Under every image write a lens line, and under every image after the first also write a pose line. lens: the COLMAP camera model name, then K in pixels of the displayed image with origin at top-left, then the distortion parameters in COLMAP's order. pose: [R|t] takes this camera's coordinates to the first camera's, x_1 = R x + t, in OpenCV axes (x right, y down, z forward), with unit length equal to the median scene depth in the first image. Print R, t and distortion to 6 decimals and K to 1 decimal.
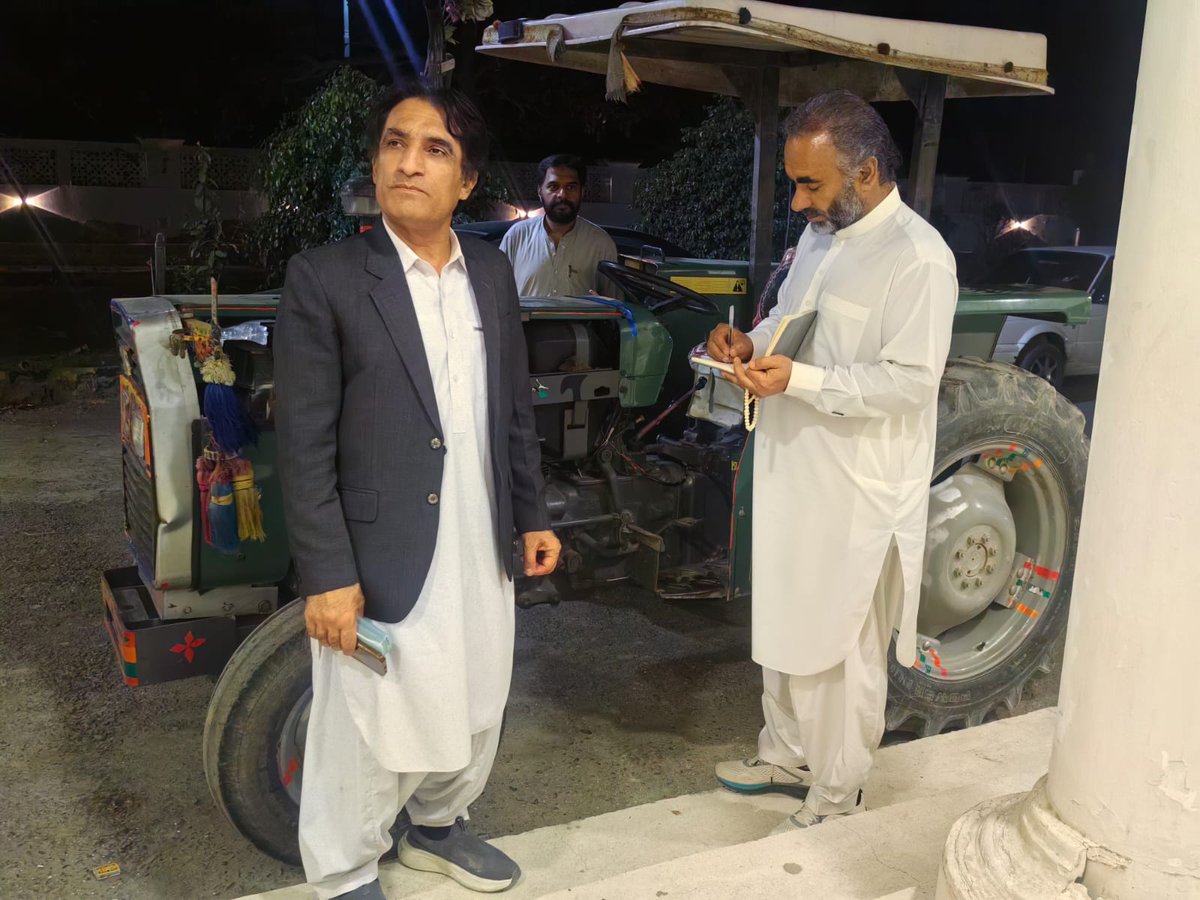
lens RADIAL K [[1203.9, 0, 600.0], [0, 1203.9, 450.0], [0, 0, 1]] dist [0.029288, 0.004294]
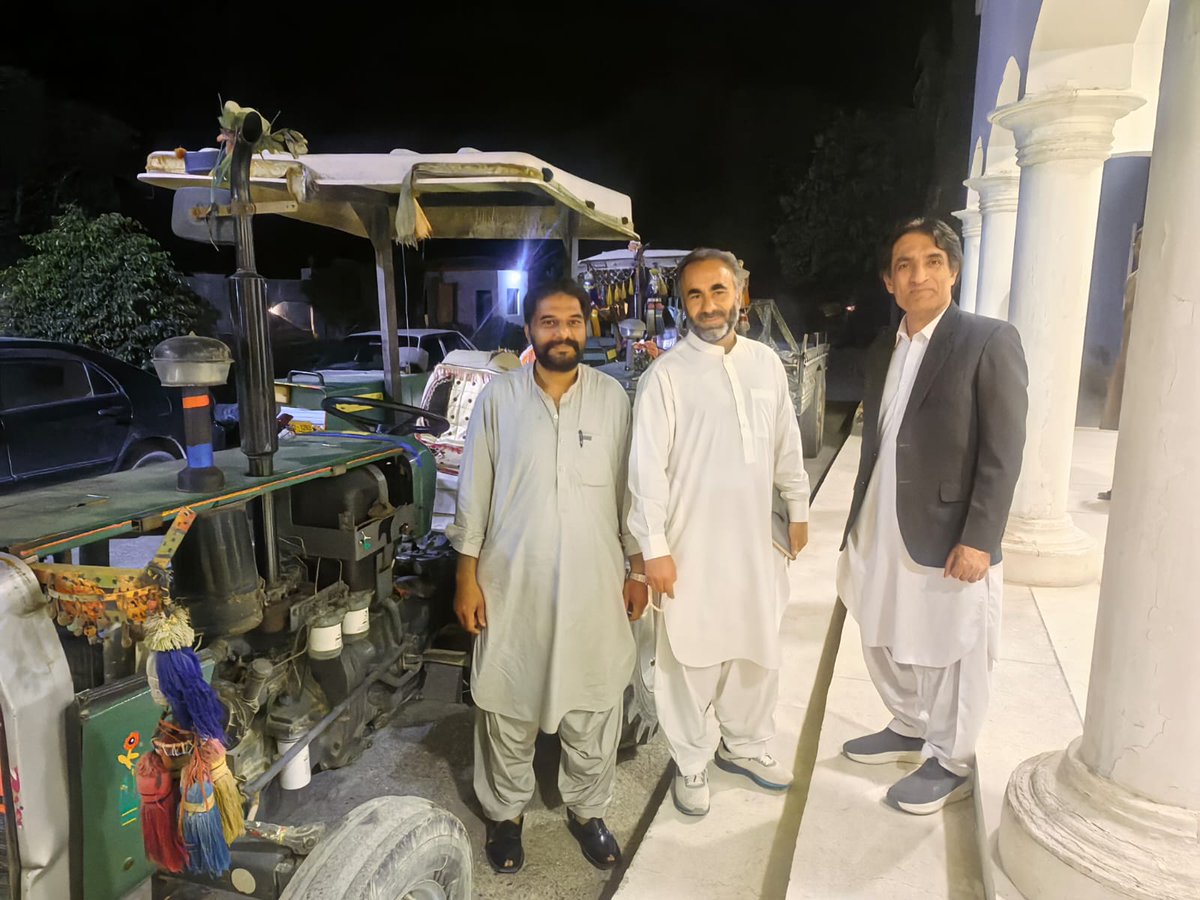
lens RADIAL K [[884.4, 0, 600.0], [0, 884.4, 450.0], [0, 0, 1]] dist [0.059670, -0.002441]
pose [[0.733291, -0.149678, 0.663235, -0.368087], [0.163084, 0.985712, 0.042145, -0.119919], [-0.660067, 0.077258, 0.747224, 0.331656]]
